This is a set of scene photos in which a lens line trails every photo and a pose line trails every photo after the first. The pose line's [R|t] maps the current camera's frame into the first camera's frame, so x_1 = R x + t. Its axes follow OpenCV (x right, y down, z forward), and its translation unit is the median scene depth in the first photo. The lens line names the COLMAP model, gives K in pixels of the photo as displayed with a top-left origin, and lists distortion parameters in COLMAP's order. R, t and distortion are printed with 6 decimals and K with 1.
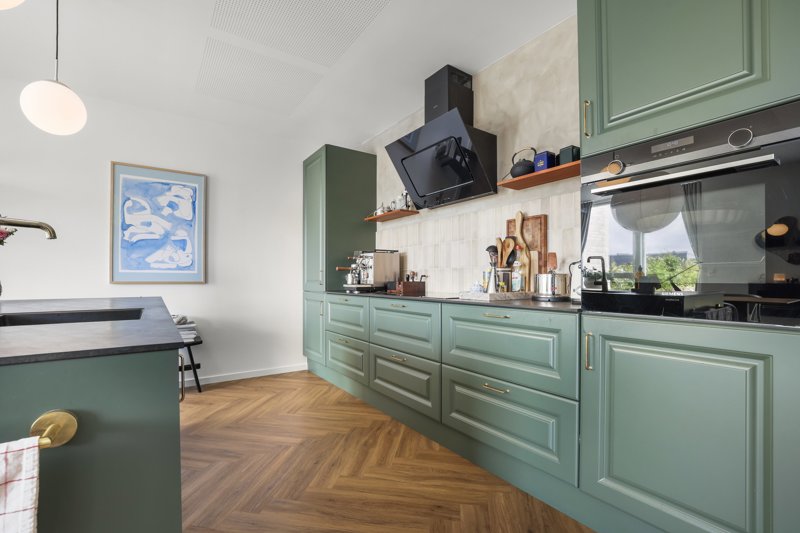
lens RADIAL K [[355.8, 0, 386.5], [0, 355.8, 279.3], [0, 0, 1]] dist [-0.039905, 0.009535]
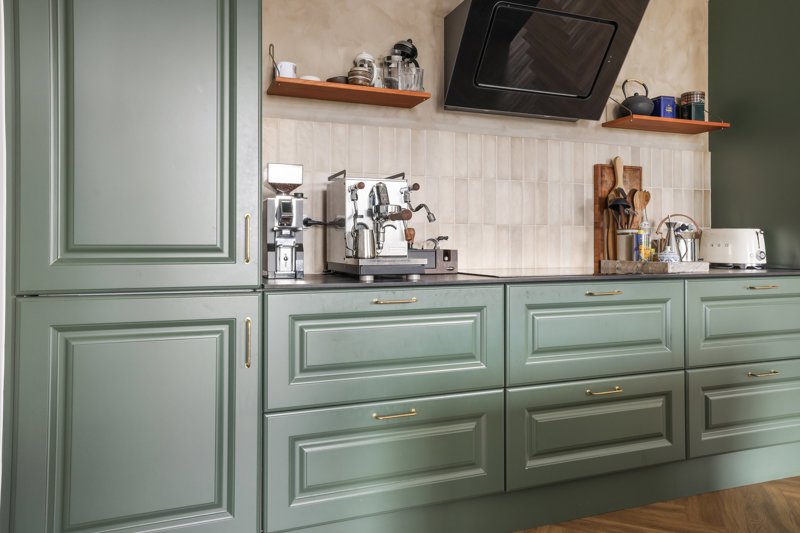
lens RADIAL K [[583.5, 0, 400.3], [0, 583.5, 238.4], [0, 0, 1]] dist [0.004558, 0.020746]
pose [[0.211961, 0.013073, 0.977191, -0.855364], [0.001923, 0.999903, -0.013794, 0.002294], [-0.977276, 0.004803, 0.211915, 1.059393]]
